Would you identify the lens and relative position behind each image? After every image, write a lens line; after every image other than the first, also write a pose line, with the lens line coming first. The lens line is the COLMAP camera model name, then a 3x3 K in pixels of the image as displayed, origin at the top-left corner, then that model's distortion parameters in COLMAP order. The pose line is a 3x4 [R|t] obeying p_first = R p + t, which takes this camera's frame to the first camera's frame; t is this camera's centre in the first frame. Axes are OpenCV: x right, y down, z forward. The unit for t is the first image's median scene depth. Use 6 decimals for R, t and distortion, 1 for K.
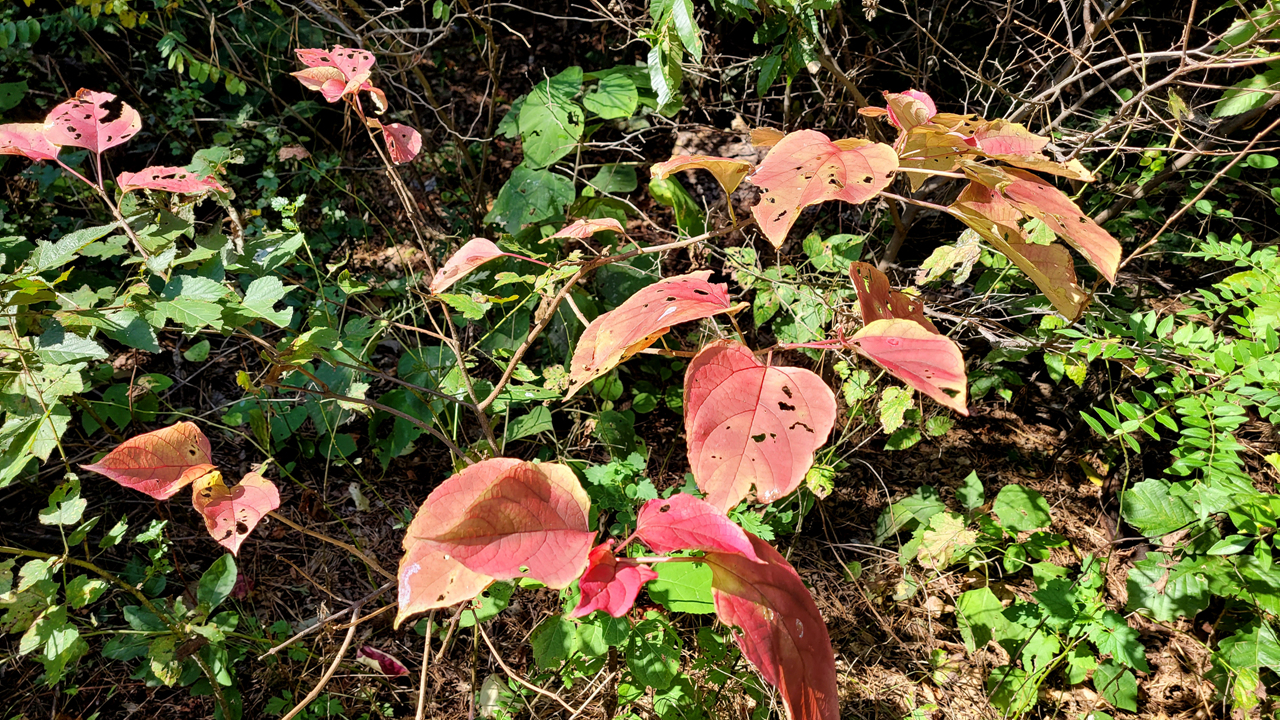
lens RADIAL K [[963.6, 0, 637.3], [0, 963.6, 349.4], [0, 0, 1]] dist [0.058606, -0.011106]
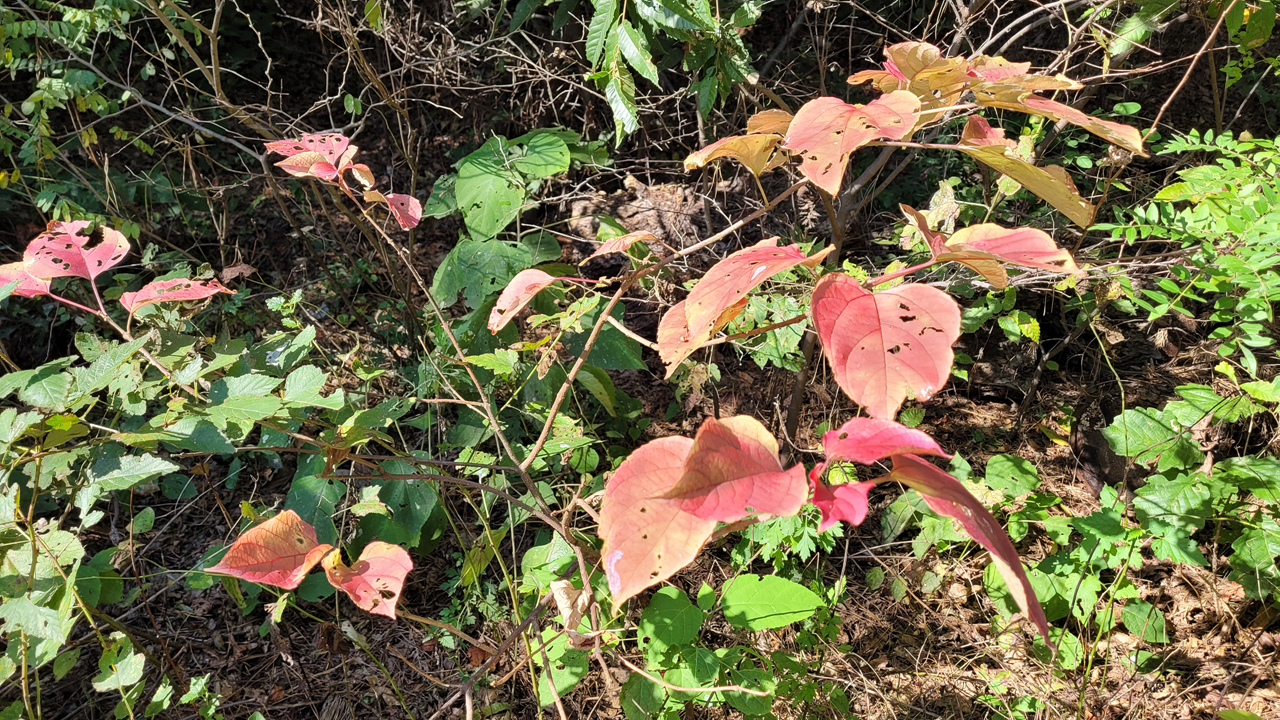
lens RADIAL K [[1025.2, 0, 642.9], [0, 1025.2, 363.4], [0, 0, 1]] dist [0.065319, 0.016309]
pose [[0.962457, -0.221408, 0.157018, -0.183376], [0.235822, 0.968513, -0.079811, 0.069533], [-0.134403, 0.113843, 0.984366, -0.039988]]
